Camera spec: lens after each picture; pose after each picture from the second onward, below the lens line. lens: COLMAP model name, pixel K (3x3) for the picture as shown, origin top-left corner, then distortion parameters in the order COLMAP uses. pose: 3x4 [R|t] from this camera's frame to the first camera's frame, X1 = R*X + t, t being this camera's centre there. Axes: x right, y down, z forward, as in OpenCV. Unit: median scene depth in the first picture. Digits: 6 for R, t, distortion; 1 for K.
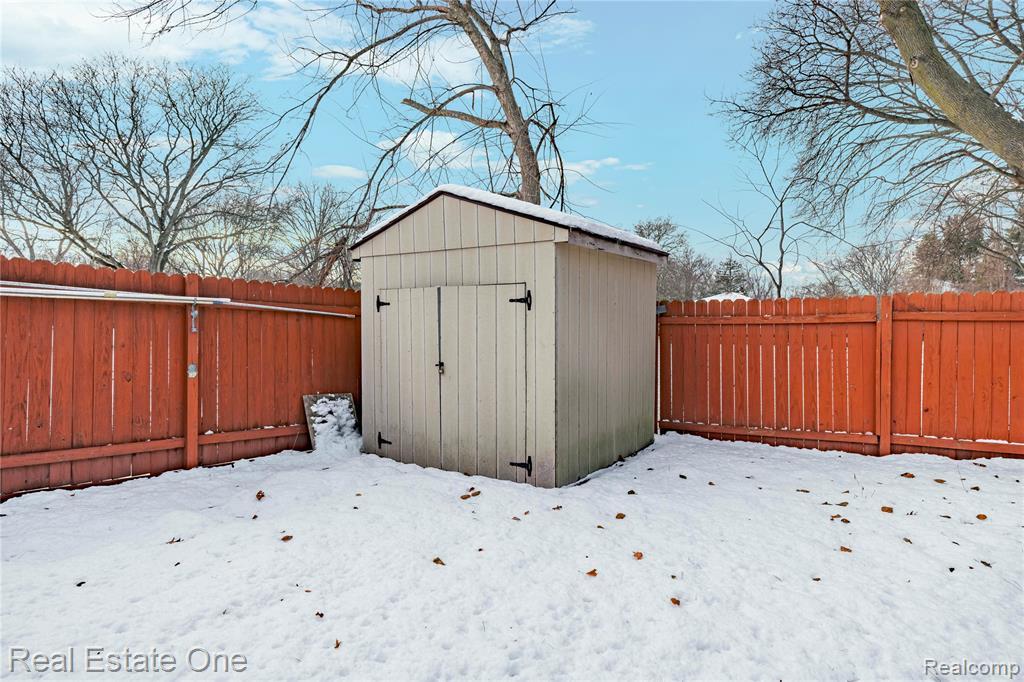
lens RADIAL K [[577.3, 0, 517.6], [0, 577.3, 309.8], [0, 0, 1]] dist [0.001078, -0.000040]
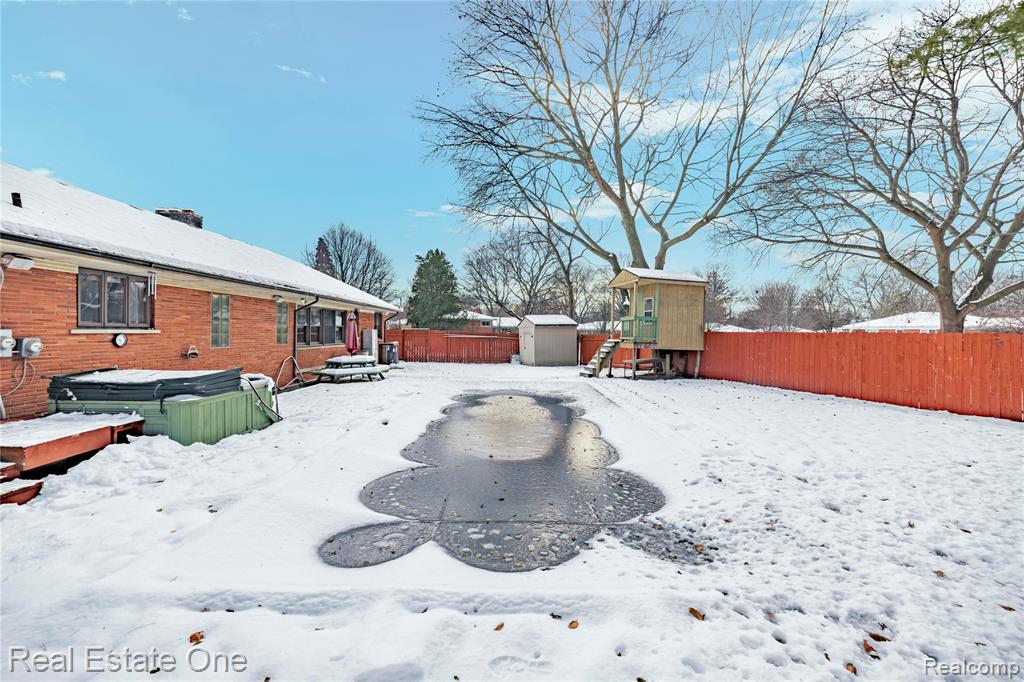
lens RADIAL K [[414.9, 0, 505.4], [0, 414.9, 336.7], [0, 0, 1]] dist [-0.003166, -0.000463]
pose [[0.779627, -0.008937, -0.626180, 0.331856], [0.021262, 0.999699, 0.012203, -0.009657], [0.625883, -0.022828, 0.779583, -0.337187]]
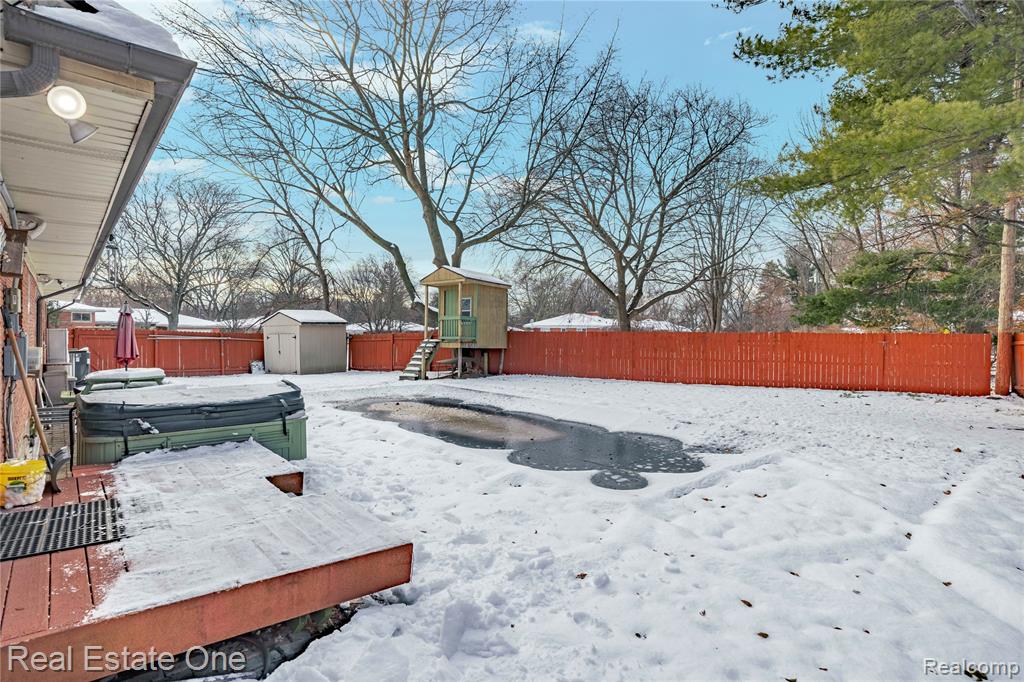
lens RADIAL K [[521.1, 0, 510.0], [0, 521.1, 337.7], [0, 0, 1]] dist [0.000450, -0.000272]
pose [[0.998967, -0.018135, 0.041670, 0.213635], [0.016878, 0.999397, 0.030338, -0.014834], [-0.042195, -0.029604, 0.998671, -0.445938]]
